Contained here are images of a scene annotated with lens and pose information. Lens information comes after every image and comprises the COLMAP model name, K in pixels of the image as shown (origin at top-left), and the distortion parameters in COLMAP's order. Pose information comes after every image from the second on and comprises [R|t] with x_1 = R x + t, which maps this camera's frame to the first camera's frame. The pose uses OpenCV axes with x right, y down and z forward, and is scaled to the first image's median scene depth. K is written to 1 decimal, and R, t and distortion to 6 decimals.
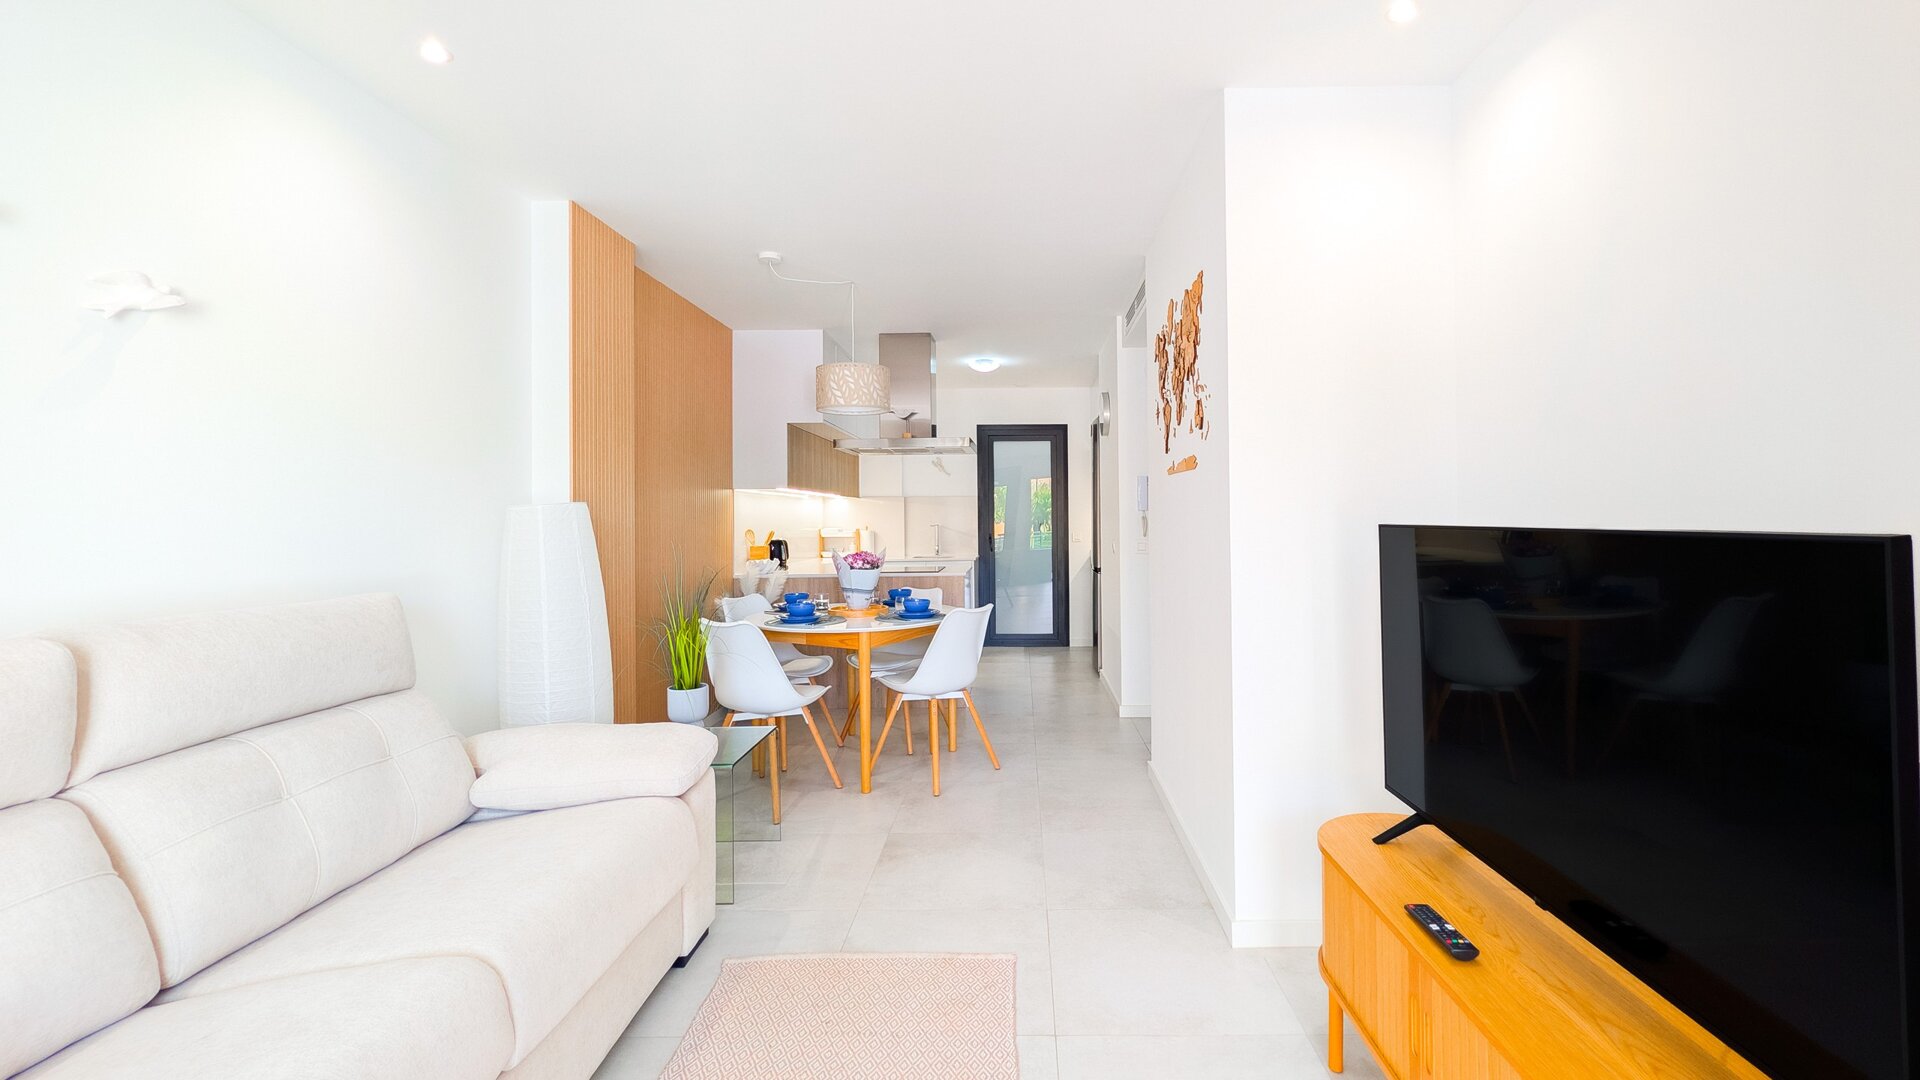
lens RADIAL K [[788.0, 0, 1019.4], [0, 788.0, 505.2], [0, 0, 1]] dist [0.000352, -0.000103]
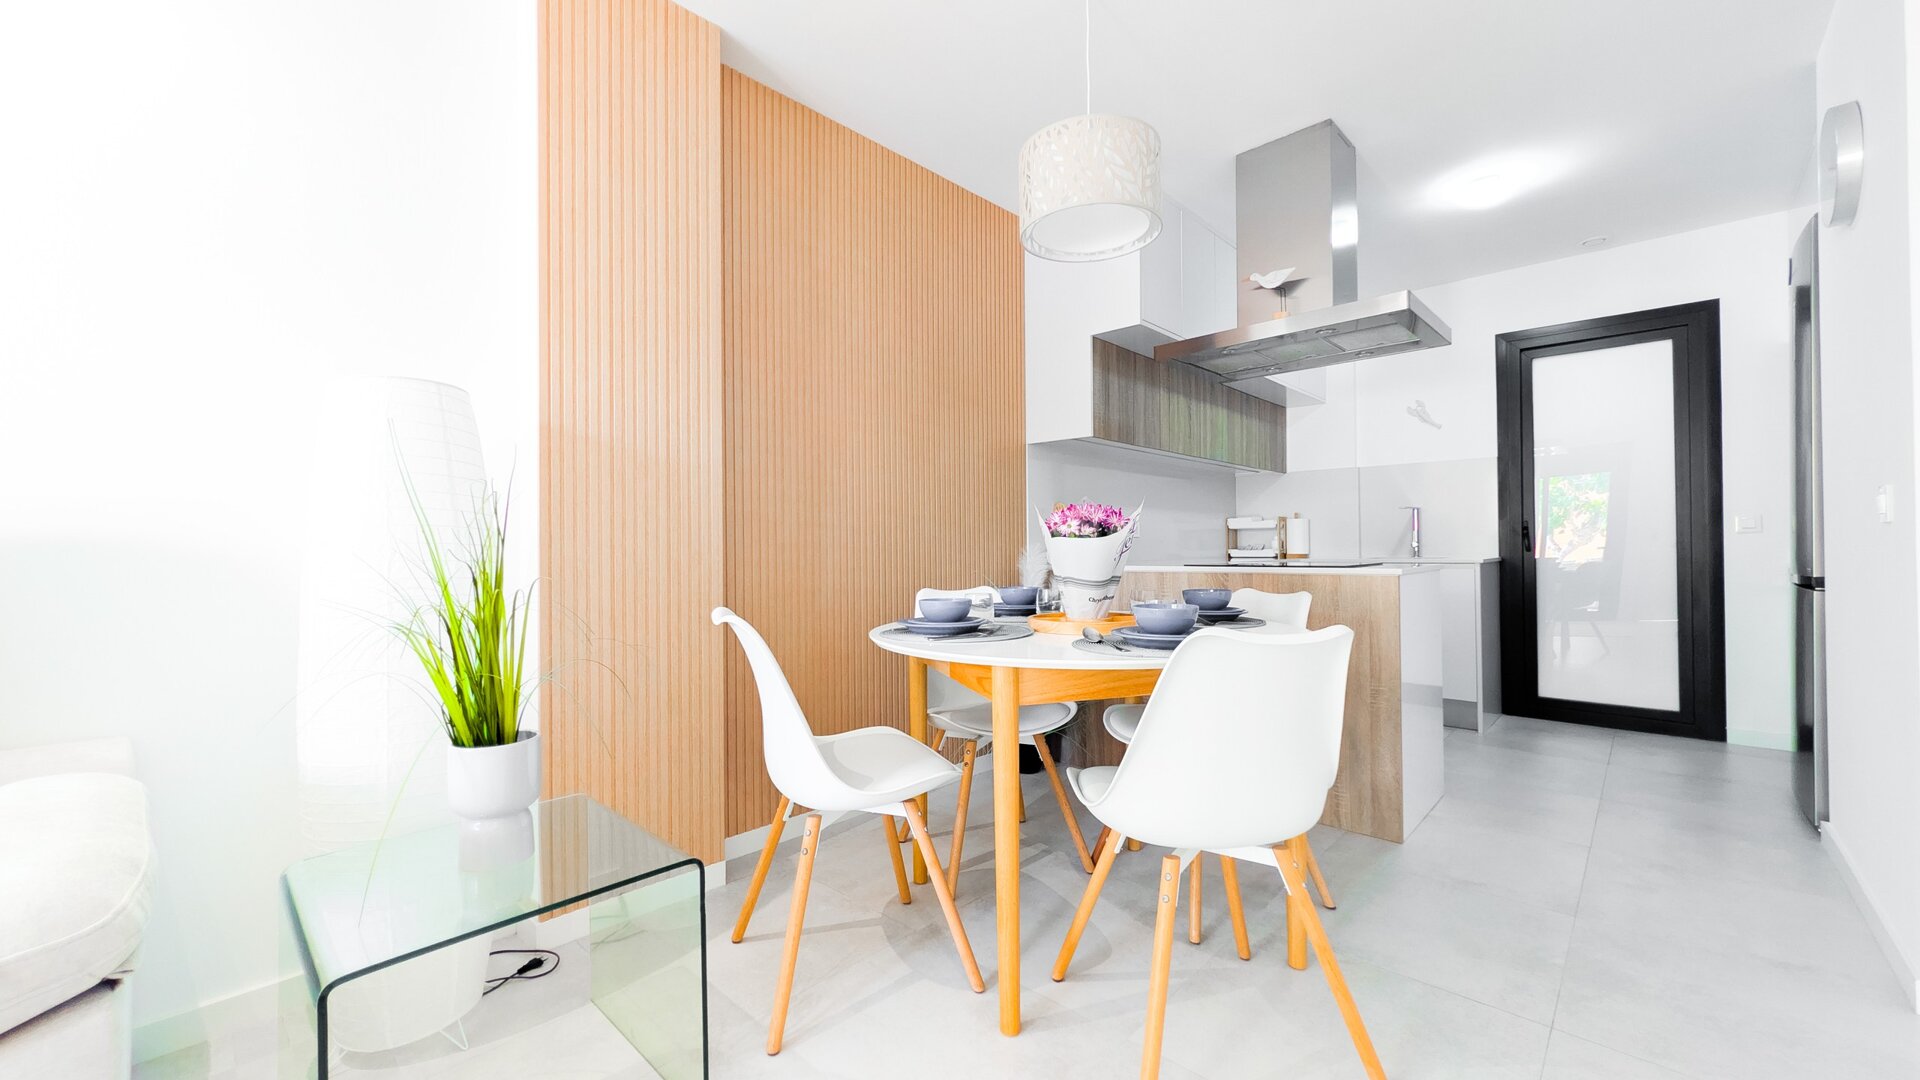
lens RADIAL K [[732.5, 0, 960.0], [0, 732.5, 540.0], [0, 0, 1]] dist [0.000767, 0.000162]
pose [[0.723977, -0.002817, -0.689819, 0.066101], [0.010396, 0.999923, 0.006828, 0.085681], [0.689746, -0.012115, 0.723950, 0.670931]]
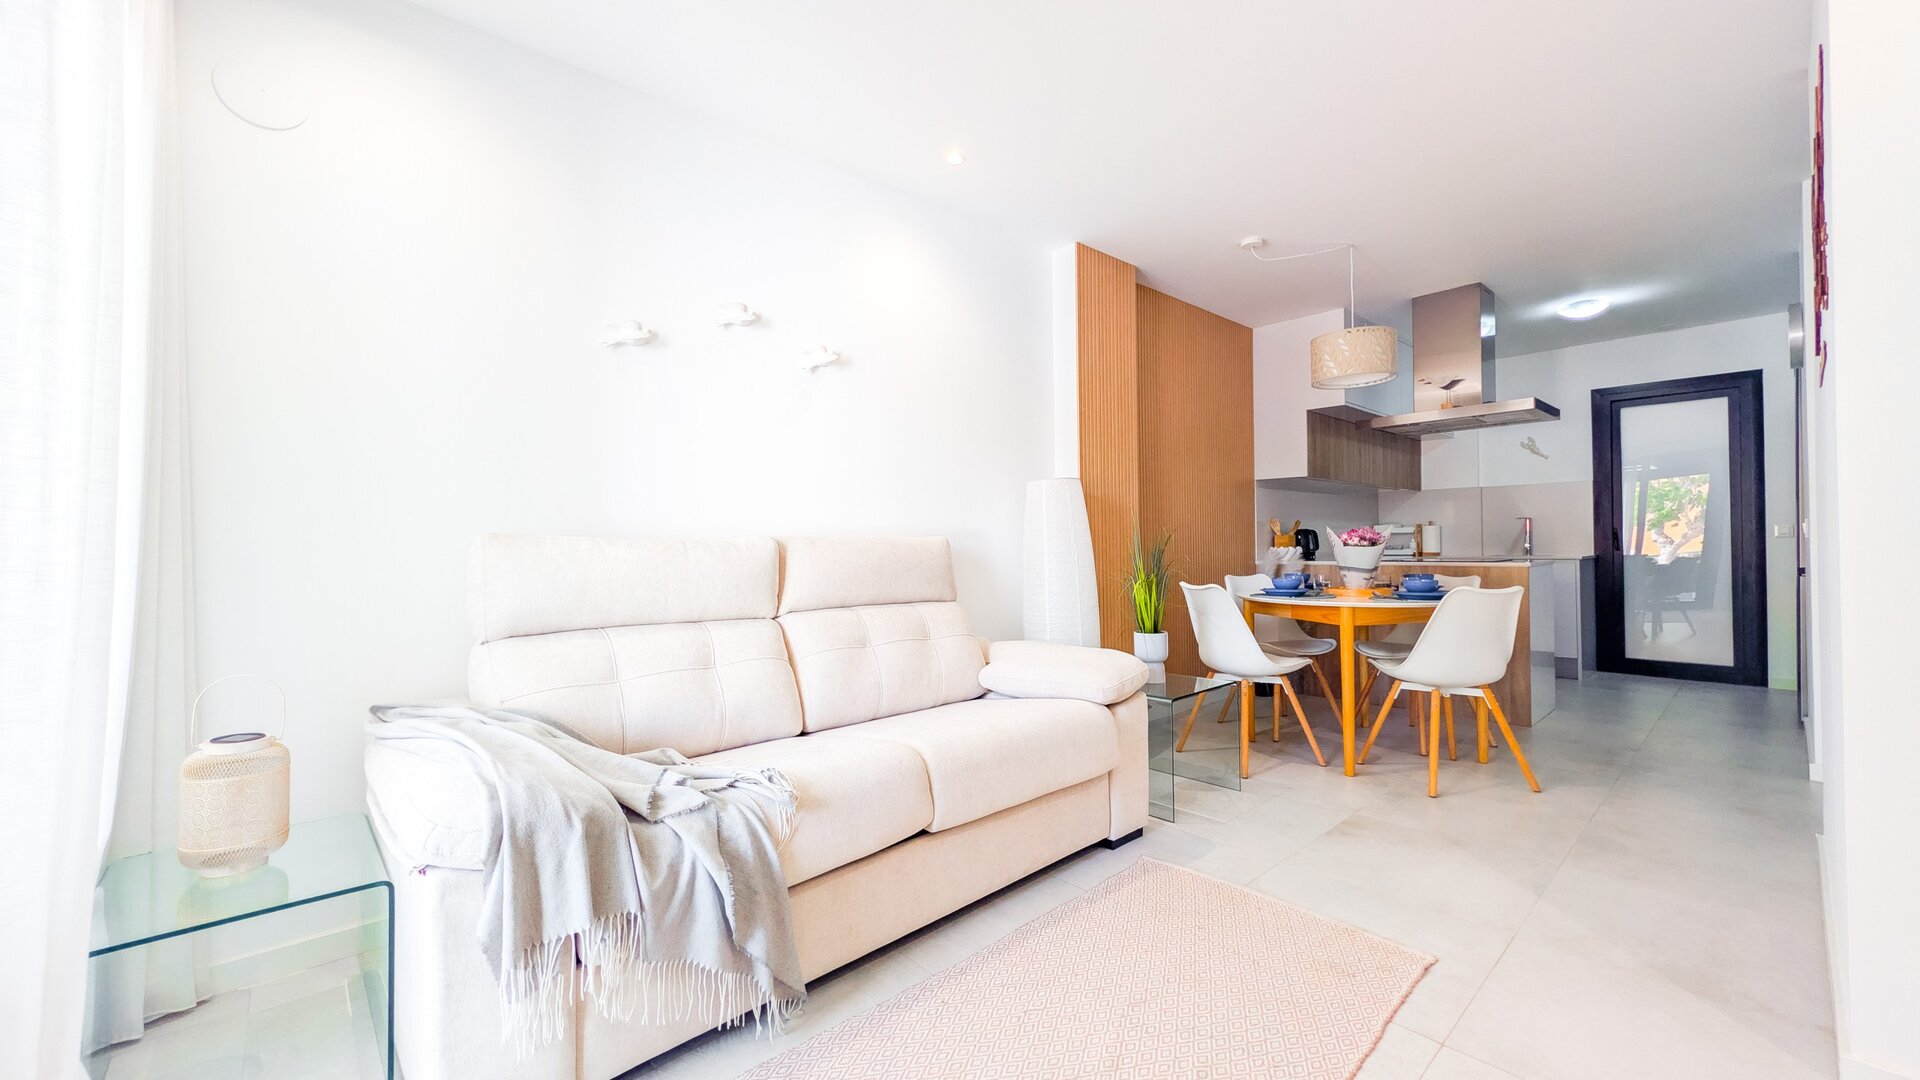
lens RADIAL K [[744.1, 0, 950.7], [0, 744.1, 540.8], [0, 0, 1]] dist [0.000762, 0.000260]
pose [[0.665028, -0.002317, -0.746815, 0.152865], [0.015927, 0.999812, 0.011080, 0.061584], [0.746649, -0.019263, 0.664939, 0.046595]]
